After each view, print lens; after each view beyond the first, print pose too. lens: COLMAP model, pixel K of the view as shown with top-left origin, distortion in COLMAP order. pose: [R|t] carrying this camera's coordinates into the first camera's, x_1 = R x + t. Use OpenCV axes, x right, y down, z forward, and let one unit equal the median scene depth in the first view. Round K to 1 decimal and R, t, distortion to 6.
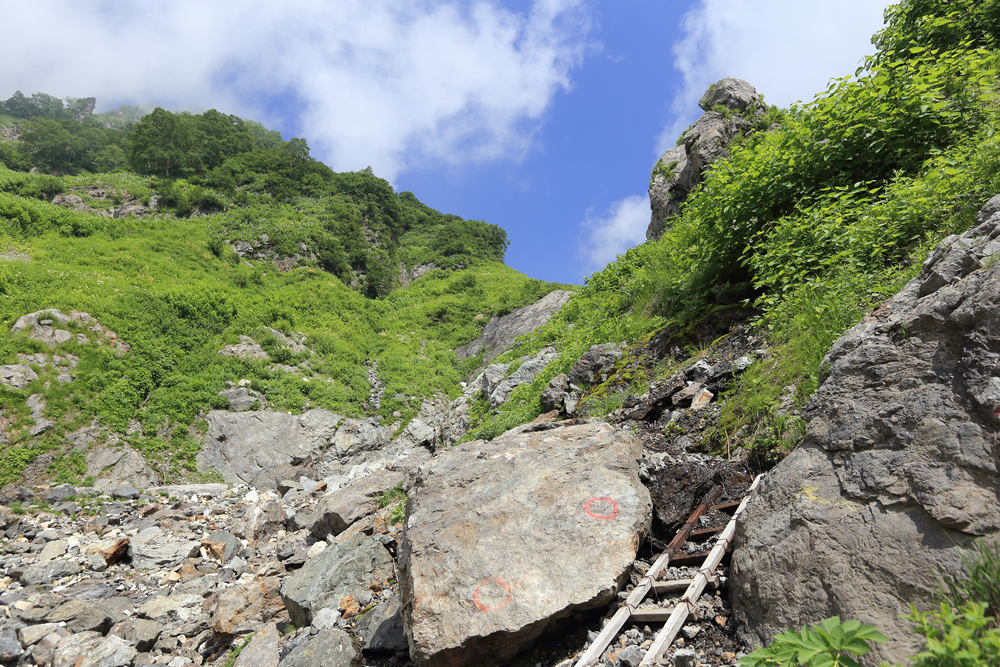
lens RADIAL K [[629.7, 0, 498.8], [0, 629.7, 334.0], [0, 0, 1]] dist [0.005037, 0.001973]
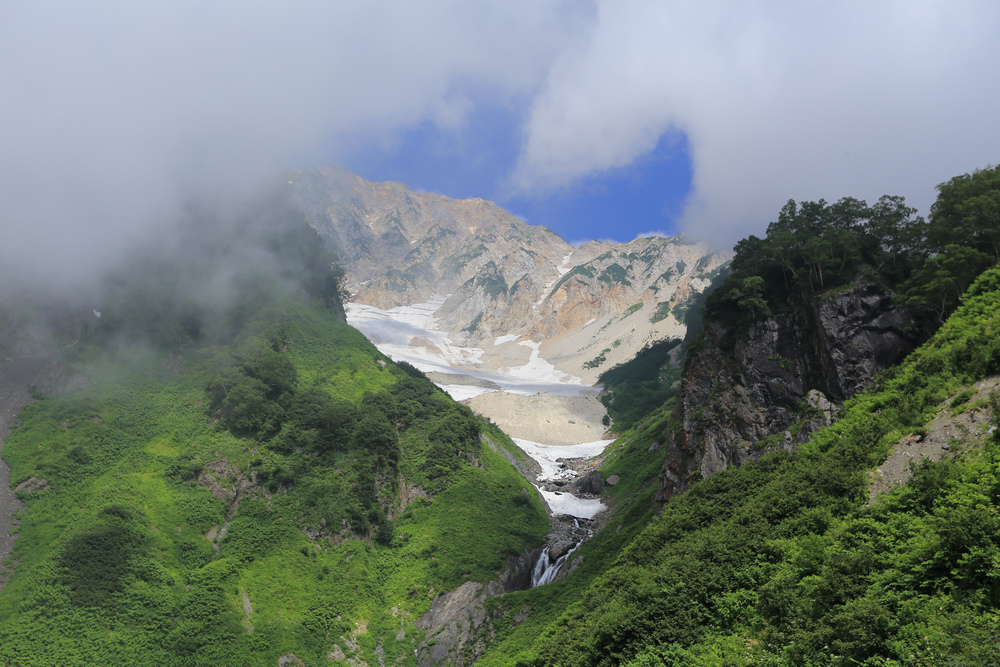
lens RADIAL K [[953.5, 0, 502.8], [0, 953.5, 335.8], [0, 0, 1]] dist [0.031969, 0.000000]
pose [[0.996557, 0.010535, -0.082238, 0.339040], [0.001731, 0.989035, 0.147674, -0.994505], [0.082892, -0.147308, 0.985611, -1.473444]]
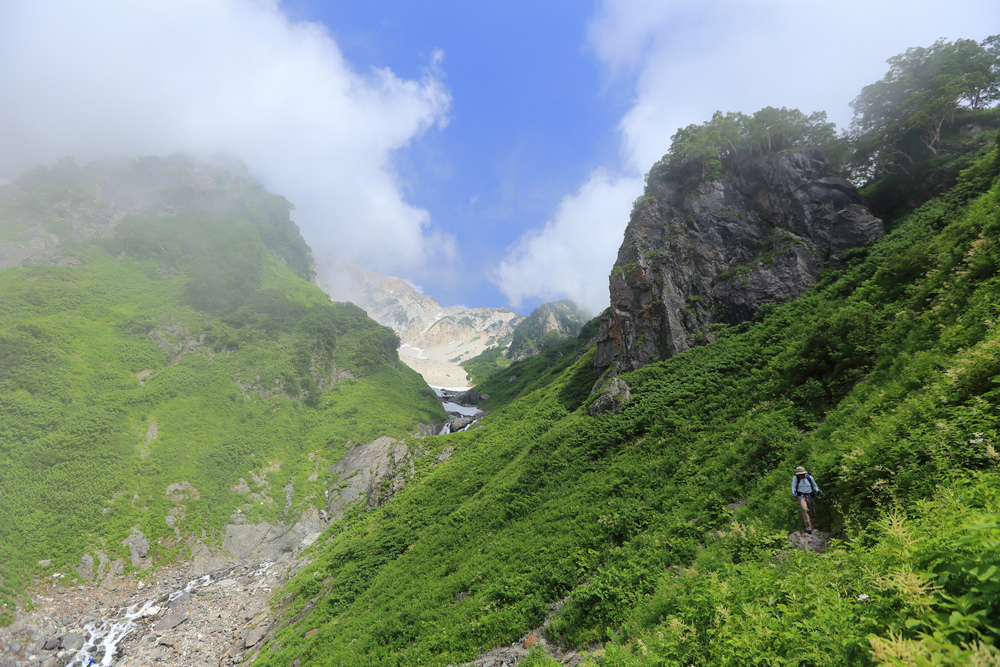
lens RADIAL K [[465.9, 0, 500.1], [0, 465.9, 328.0], [0, 0, 1]] dist [-0.028059, 0.005950]
pose [[0.983260, 0.131241, 0.126397, 0.181052], [-0.137109, 0.989793, 0.038865, -0.437196], [-0.120007, -0.055545, 0.991218, -0.540866]]
